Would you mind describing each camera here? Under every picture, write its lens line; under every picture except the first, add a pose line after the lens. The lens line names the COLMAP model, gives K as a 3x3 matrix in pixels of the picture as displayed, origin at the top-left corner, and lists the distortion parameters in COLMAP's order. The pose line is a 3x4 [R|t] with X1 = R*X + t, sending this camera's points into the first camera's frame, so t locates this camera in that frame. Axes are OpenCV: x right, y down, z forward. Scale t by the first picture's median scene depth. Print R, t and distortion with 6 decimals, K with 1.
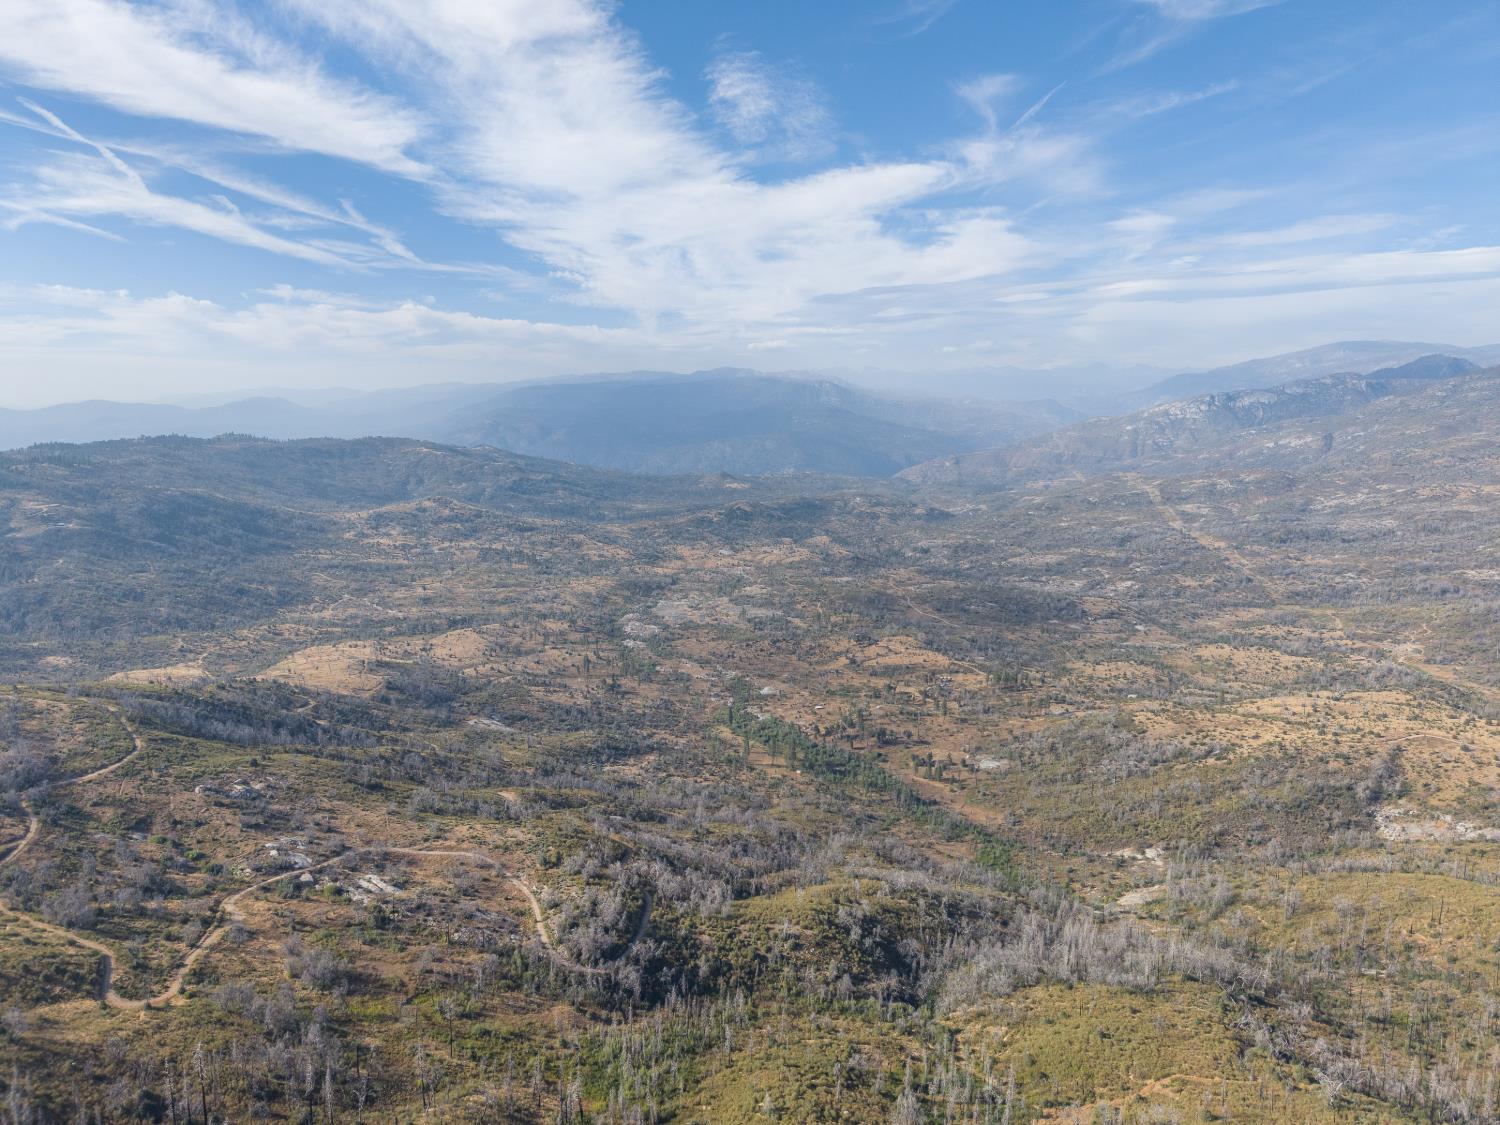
lens RADIAL K [[1000.5, 0, 741.3], [0, 1000.5, 564.3], [0, 0, 1]] dist [0.028742, -0.026493]
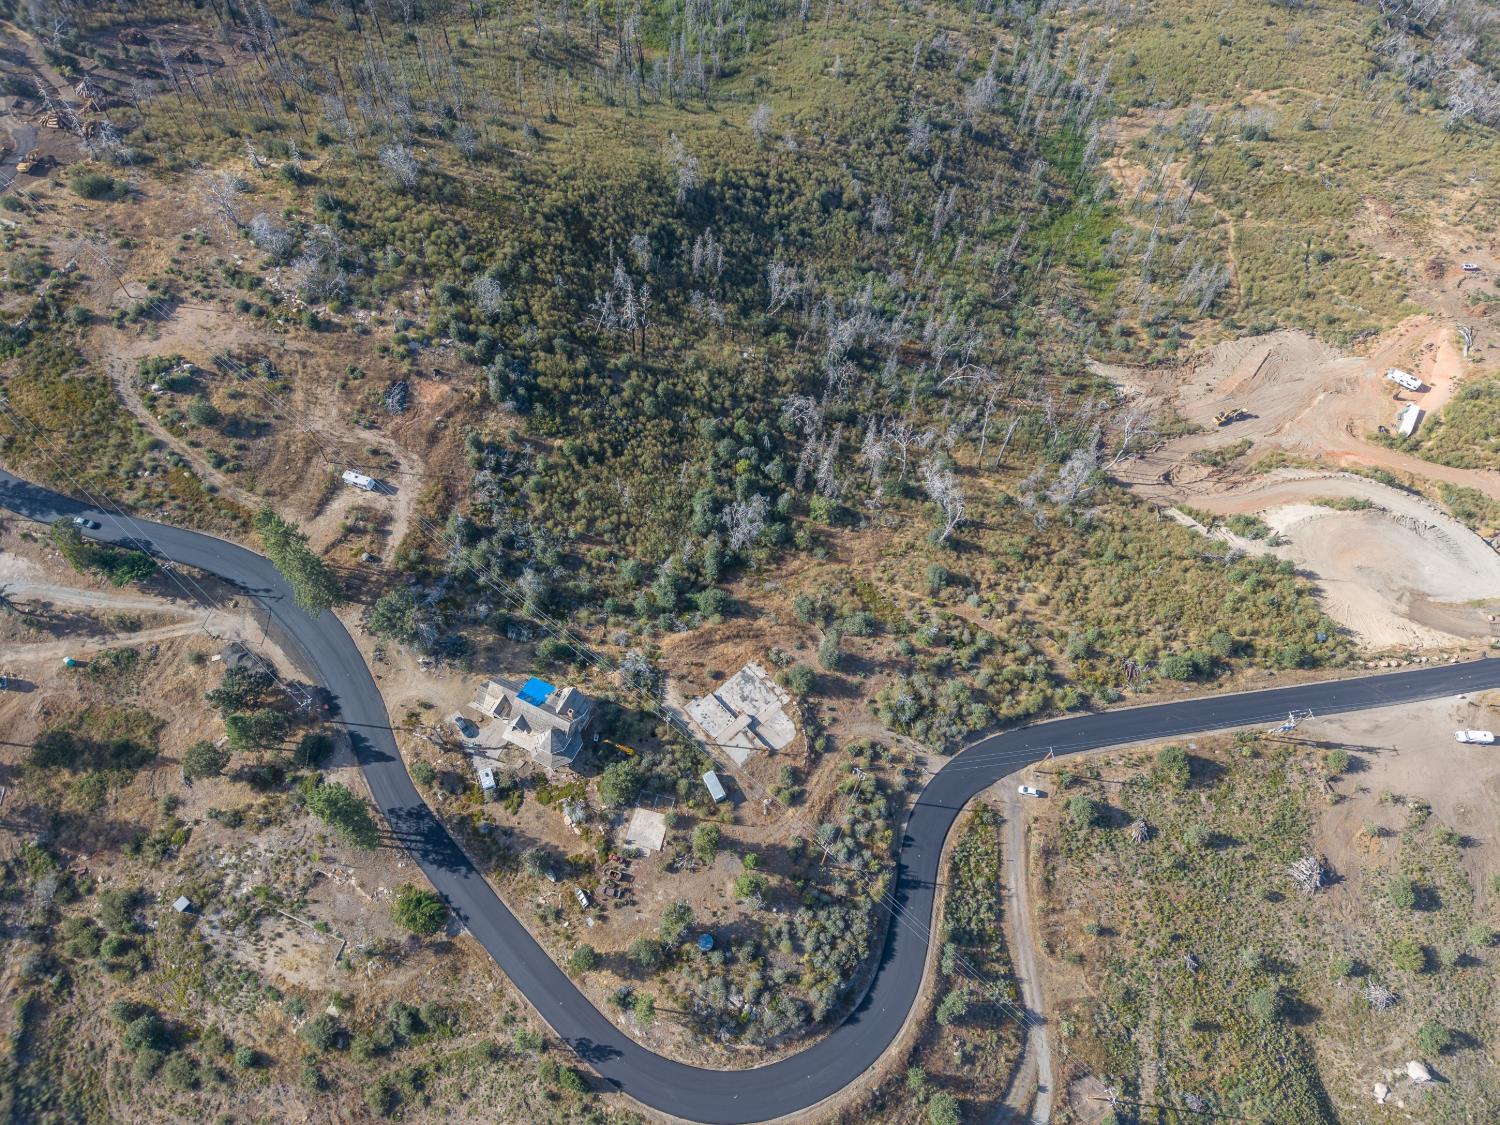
lens RADIAL K [[1000.5, 0, 740.2], [0, 1000.5, 562.1], [0, 0, 1]] dist [0.028742, -0.026493]
pose [[0.992628, 0.115917, -0.035410, 0.005649], [-0.047161, 0.638511, 0.768166, 0.027701], [0.111653, -0.760833, 0.639270, 0.009399]]
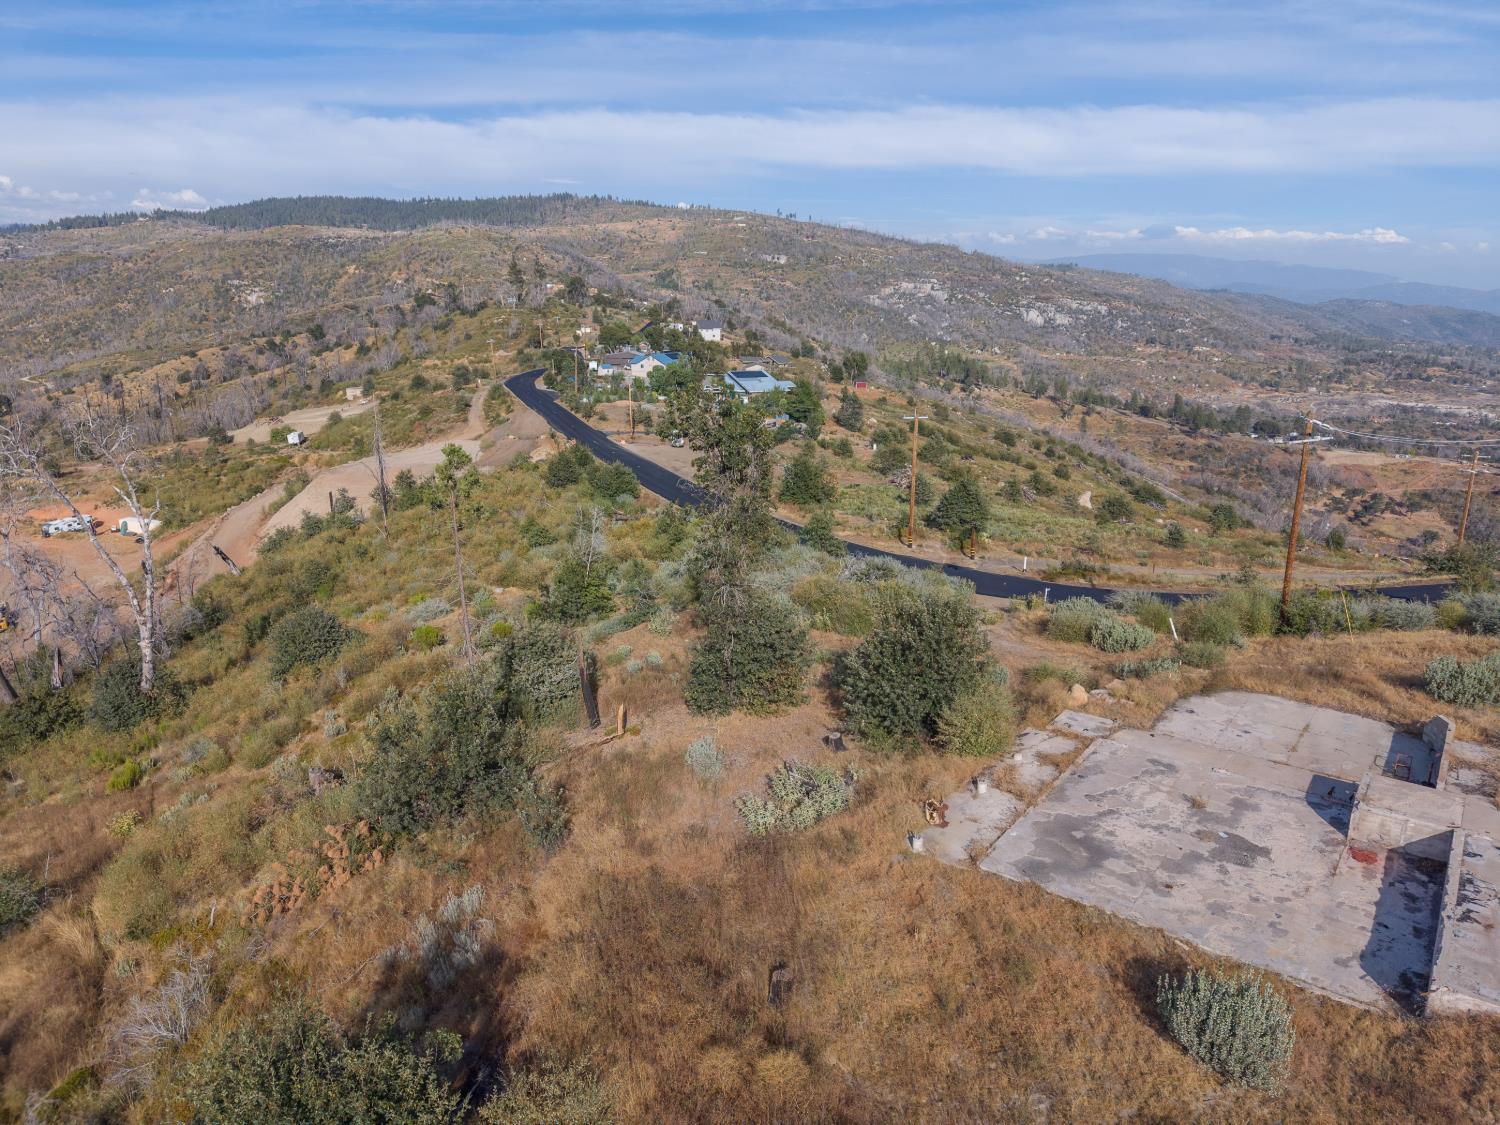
lens RADIAL K [[1000.5, 0, 742.1], [0, 1000.5, 562.5], [0, 0, 1]] dist [0.028742, -0.026493]
pose [[-0.059774, -0.260674, 0.963575, -0.010187], [0.169673, 0.948601, 0.267148, 0.121538], [-0.983686, 0.179461, -0.012473, 0.081699]]
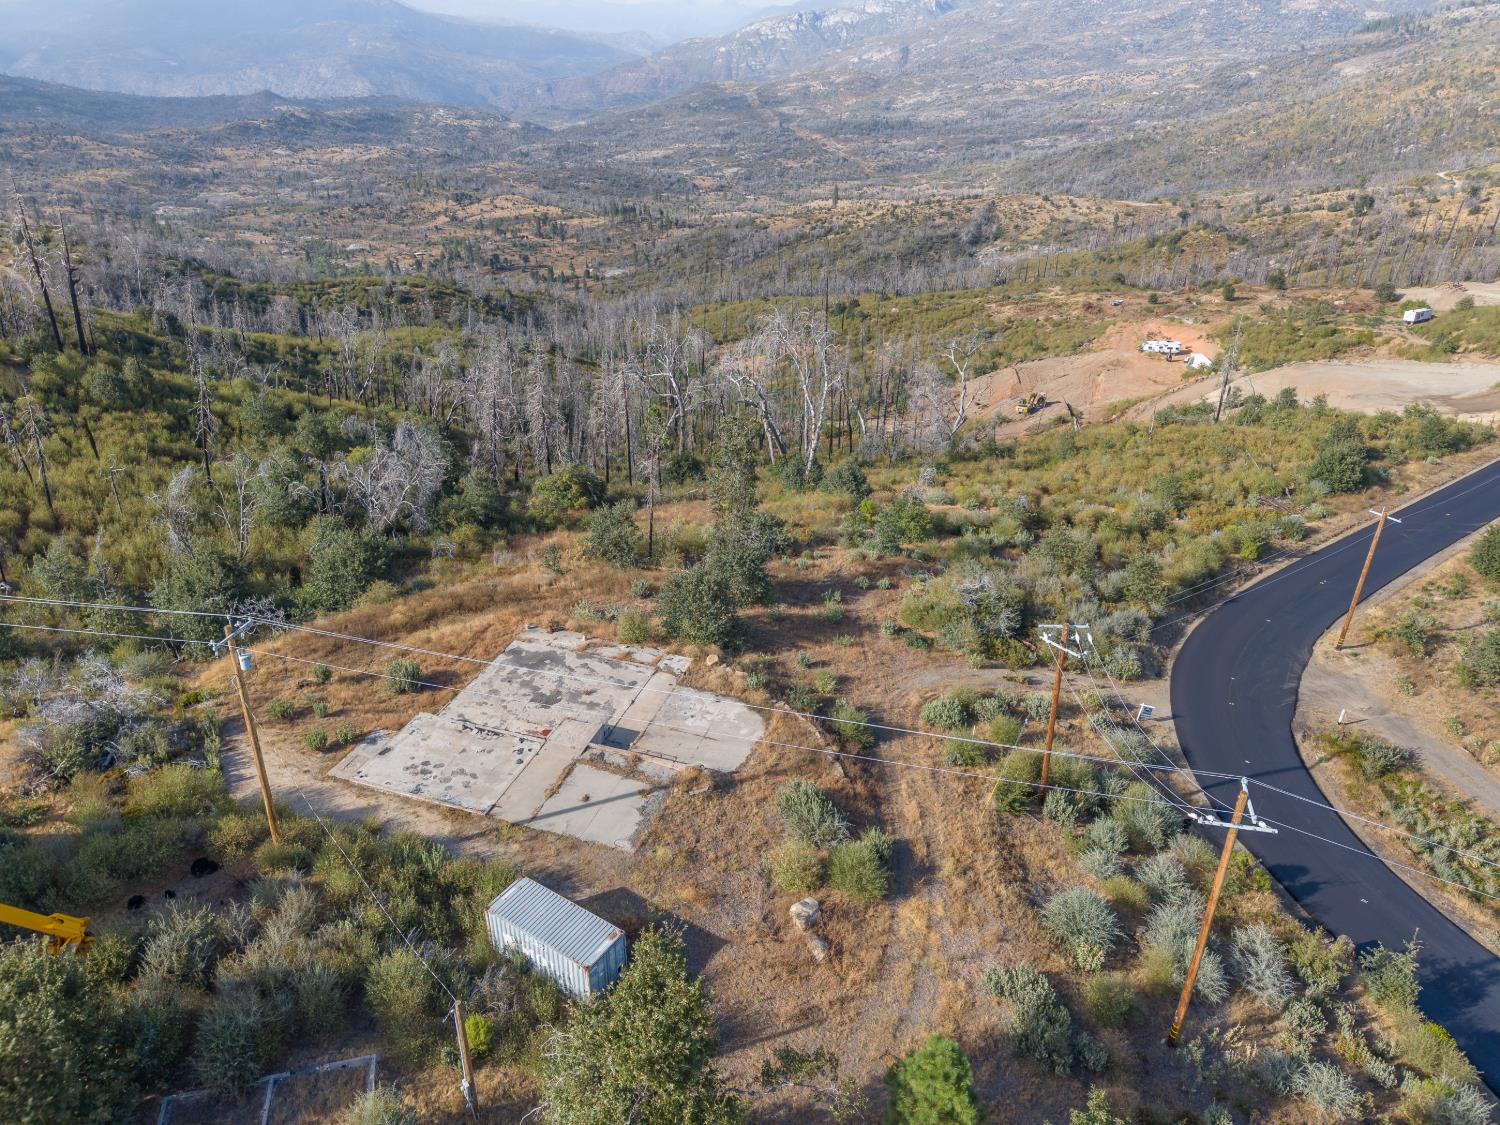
lens RADIAL K [[1000.5, 0, 744.1], [0, 1000.5, 564.0], [0, 0, 1]] dist [0.028742, -0.026493]
pose [[0.926239, -0.161310, 0.340676, -0.001006], [0.048600, 0.947367, 0.316440, 0.116350], [-0.373790, -0.276542, 0.885328, 0.042320]]
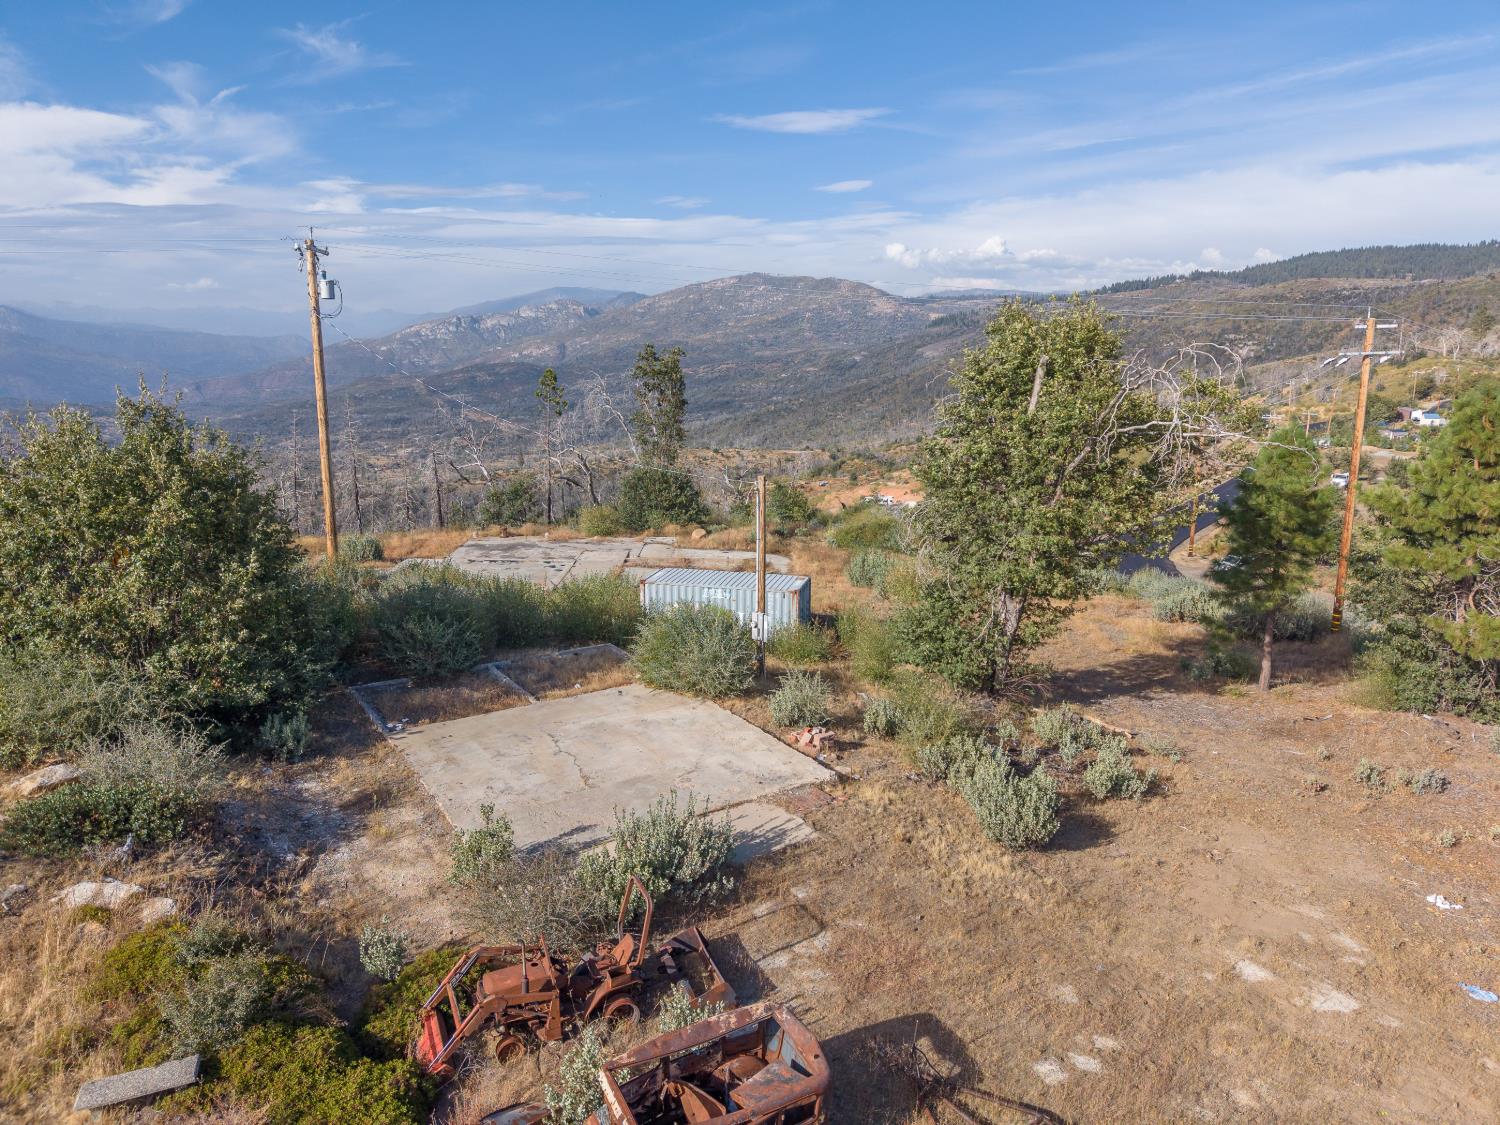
lens RADIAL K [[1000.5, 0, 745.1], [0, 1000.5, 566.9], [0, 0, 1]] dist [0.028742, -0.026493]
pose [[0.760062, -0.136952, 0.635256, -0.010929], [0.105861, 0.990577, 0.086896, 0.129744], [-0.641171, 0.001202, 0.767398, 0.047090]]
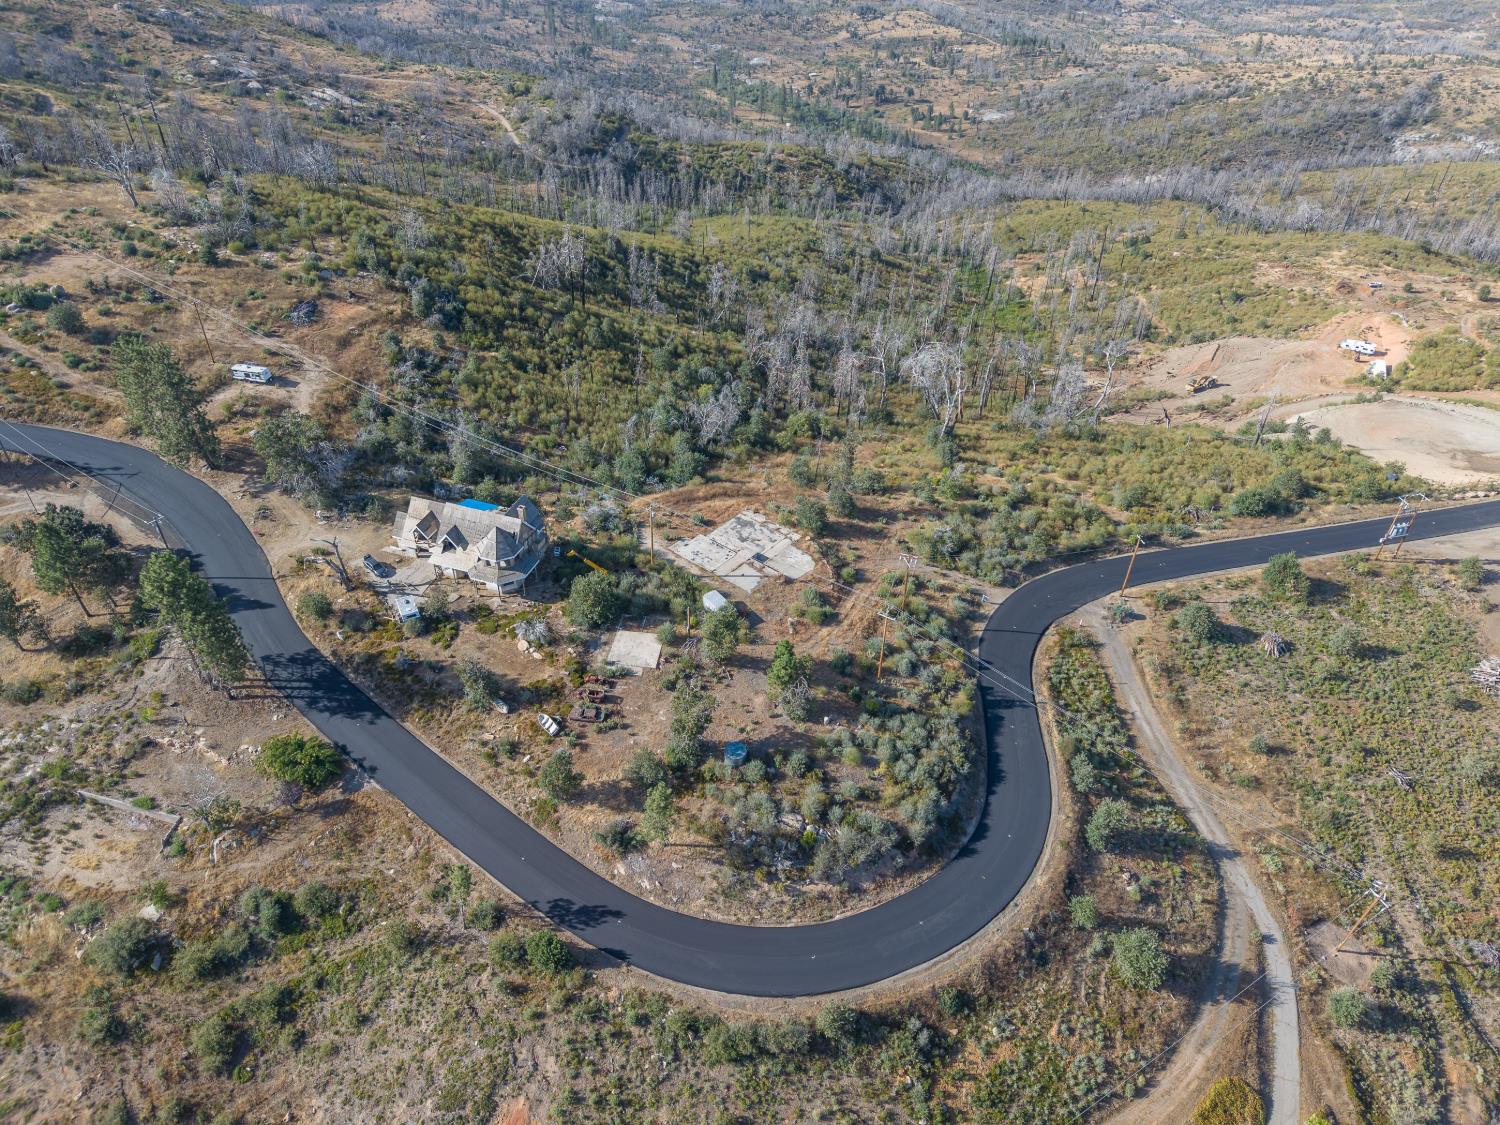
lens RADIAL K [[1000.5, 0, 741.0], [0, 1000.5, 564.2], [0, 0, 1]] dist [0.028742, -0.026493]
pose [[0.999831, 0.009719, 0.015599, 0.002094], [-0.015949, 0.880642, 0.473513, 0.088674], [-0.009135, -0.473682, 0.880649, -0.010452]]
